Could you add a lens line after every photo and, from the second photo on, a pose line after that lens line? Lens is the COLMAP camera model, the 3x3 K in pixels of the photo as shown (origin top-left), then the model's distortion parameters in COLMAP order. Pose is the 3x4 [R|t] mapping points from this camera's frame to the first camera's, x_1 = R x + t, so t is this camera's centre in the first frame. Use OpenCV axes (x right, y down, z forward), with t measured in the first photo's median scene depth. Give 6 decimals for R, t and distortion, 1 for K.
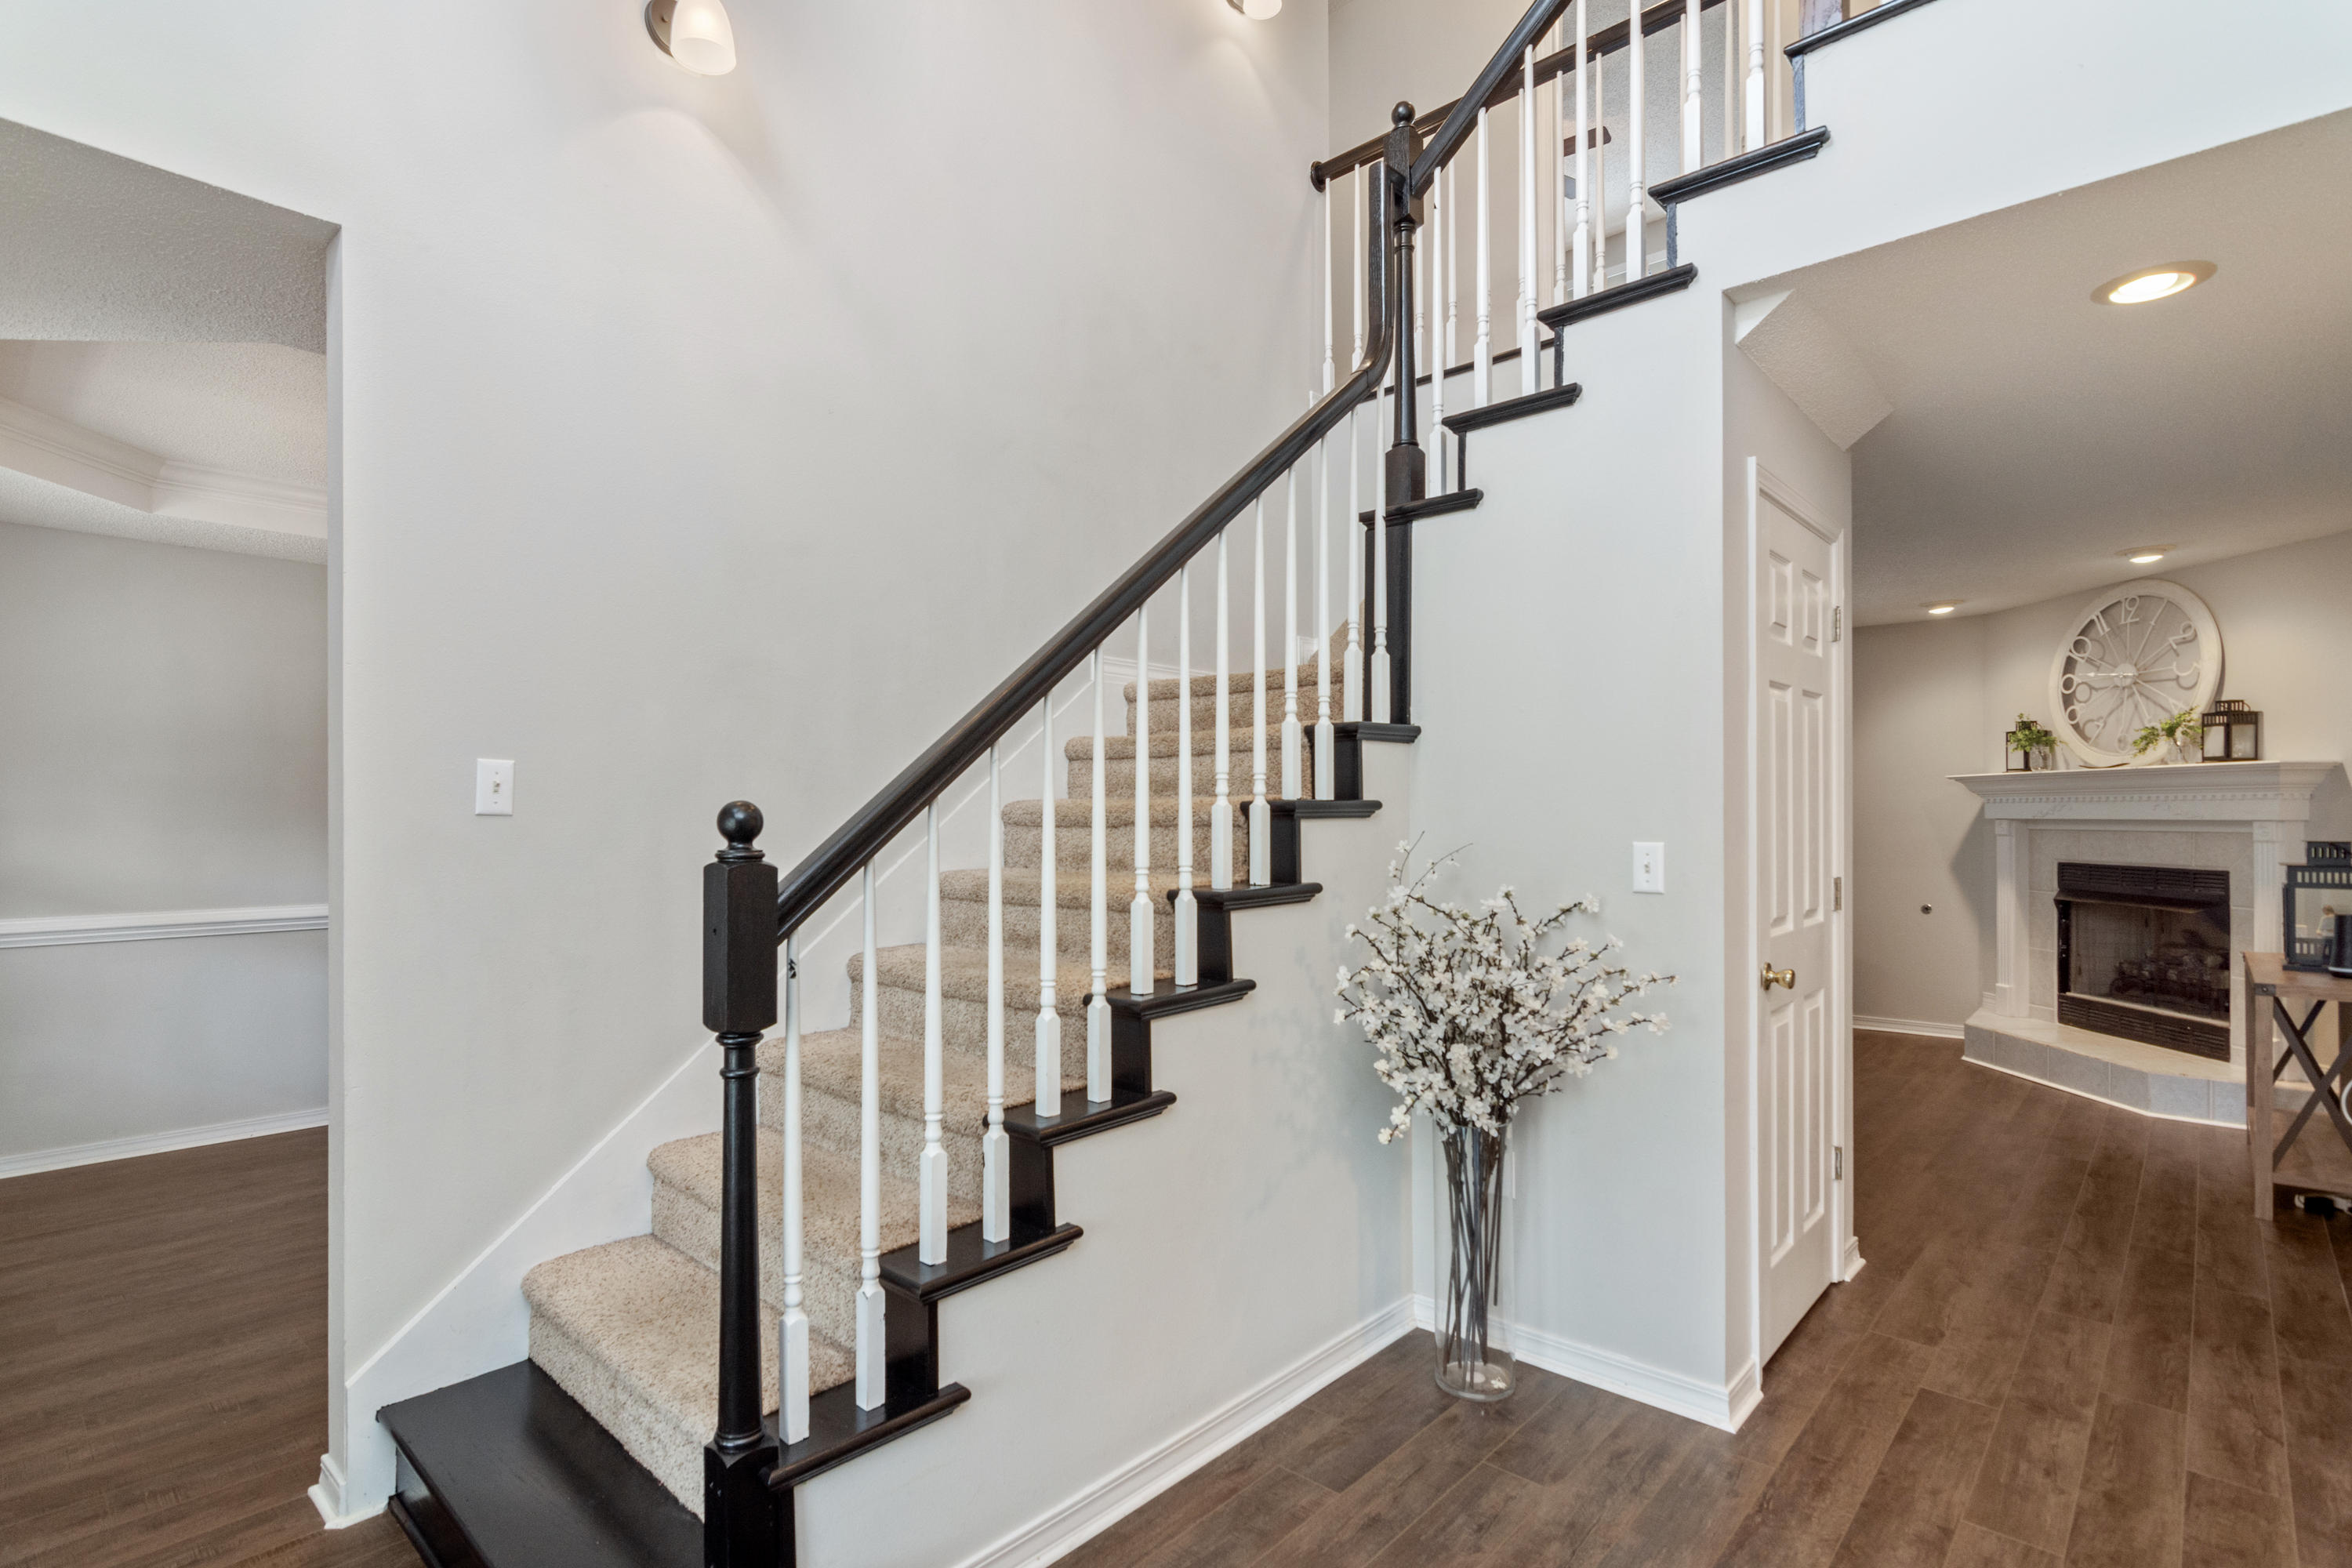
lens RADIAL K [[1118.8, 0, 1175.2], [0, 1118.8, 801.1], [0, 0, 1]] dist [-0.002169, 0.002039]
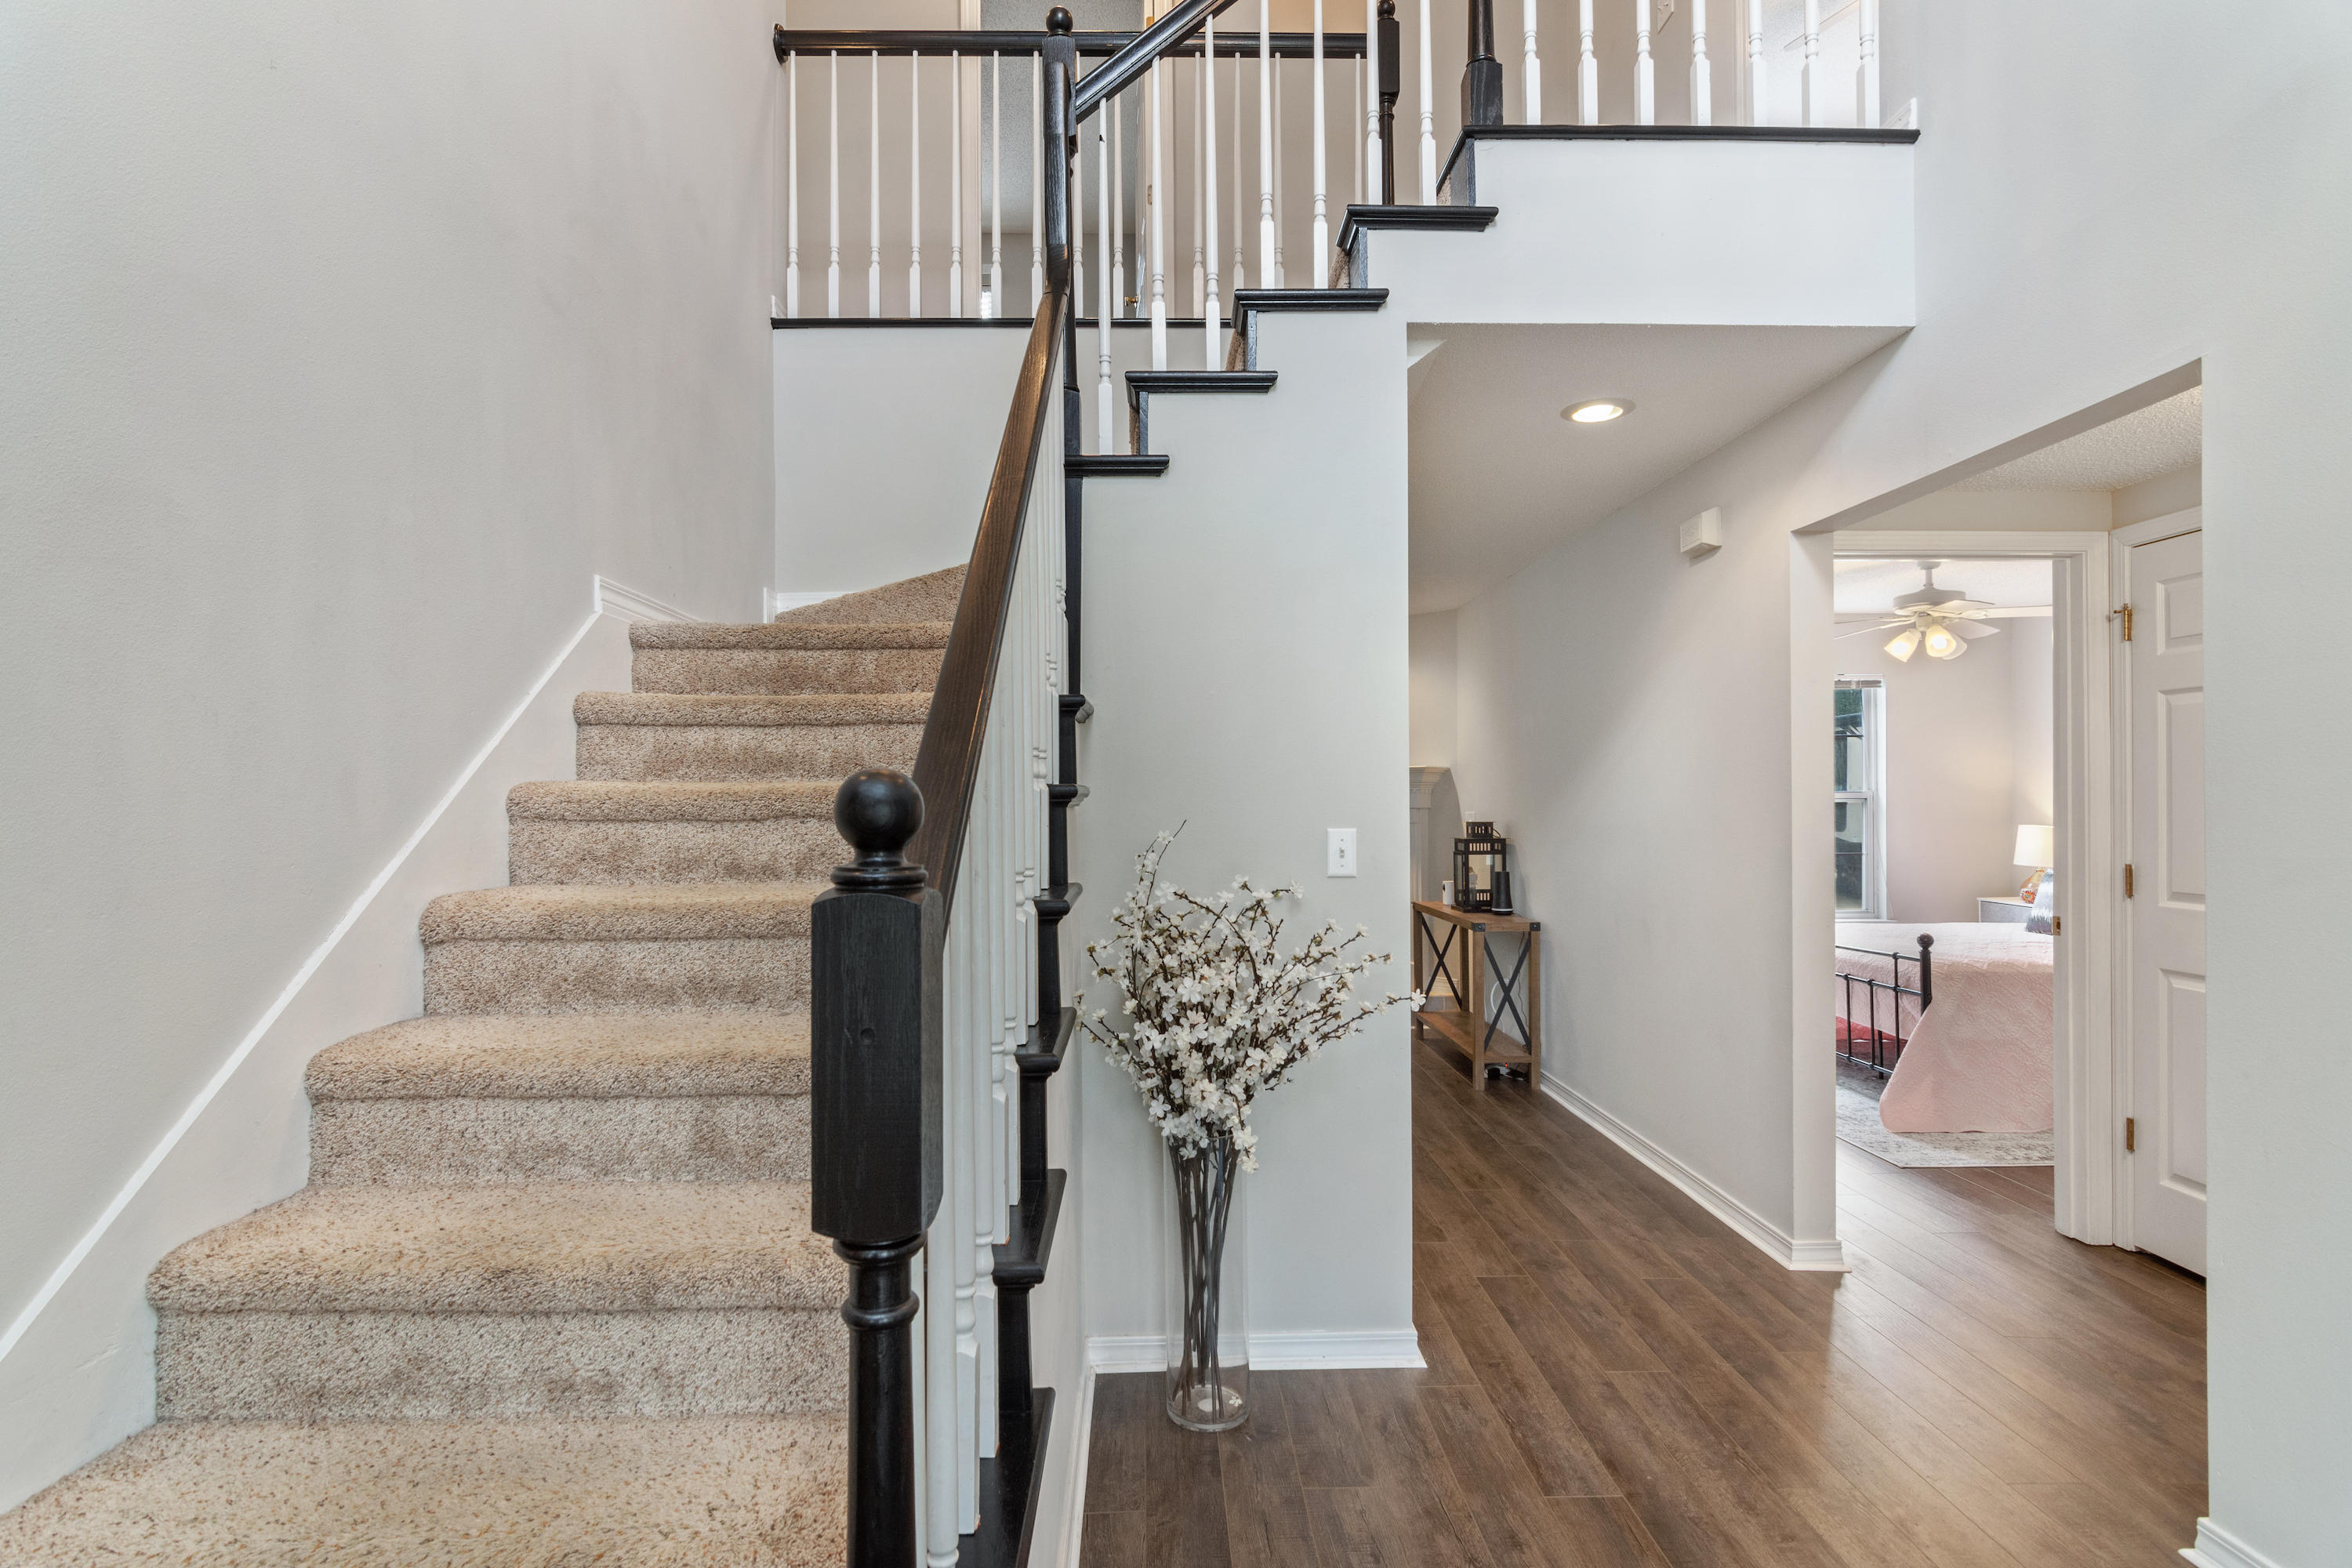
lens RADIAL K [[1118.8, 0, 1183.3], [0, 1118.8, 787.7], [0, 0, 1]] dist [-0.002169, 0.002039]
pose [[0.731875, 0.008304, 0.681389, -0.389935], [-0.003829, 0.999960, -0.008073, 0.007547], [-0.681428, 0.003300, 0.731877, 0.330902]]
